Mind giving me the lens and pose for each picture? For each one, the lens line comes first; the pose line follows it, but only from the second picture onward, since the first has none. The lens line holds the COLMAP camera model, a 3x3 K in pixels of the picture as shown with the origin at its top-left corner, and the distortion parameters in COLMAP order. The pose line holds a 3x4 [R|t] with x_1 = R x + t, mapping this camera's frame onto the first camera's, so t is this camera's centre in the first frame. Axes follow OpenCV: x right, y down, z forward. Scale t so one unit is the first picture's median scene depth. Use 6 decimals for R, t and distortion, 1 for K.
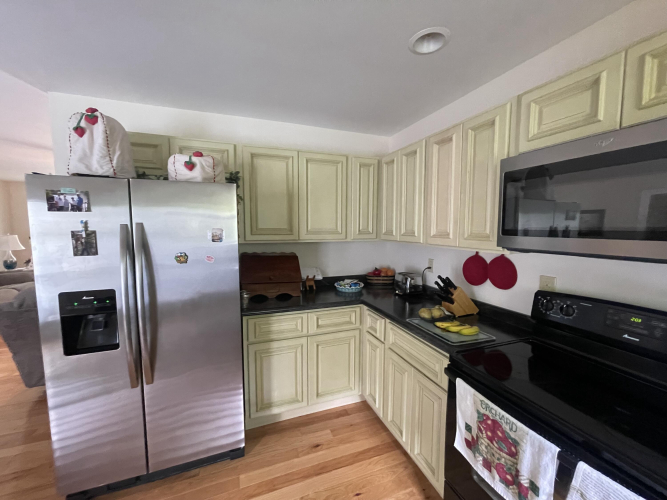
lens RADIAL K [[268.5, 0, 333.5], [0, 268.5, 250.0], [0, 0, 1]] dist [-0.000906, 0.000004]
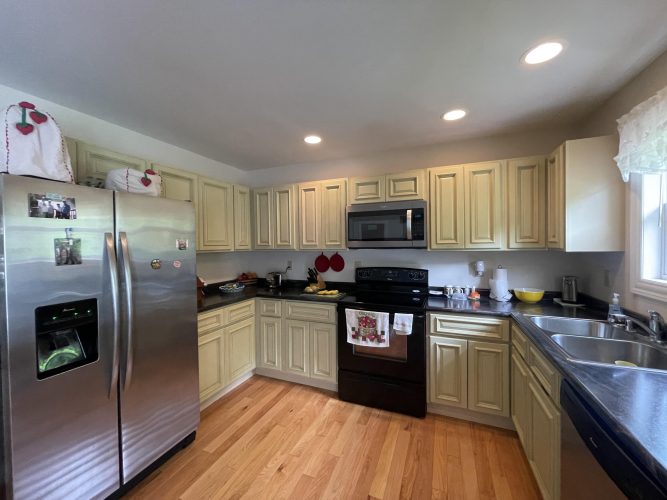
lens RADIAL K [[268.5, 0, 333.5], [0, 268.5, 250.0], [0, 0, 1]] dist [-0.000906, 0.000004]
pose [[0.679941, -0.026236, 0.732797, -0.930264], [0.076089, 0.996489, -0.034924, 0.069891], [-0.729308, 0.079503, 0.679551, -0.323406]]
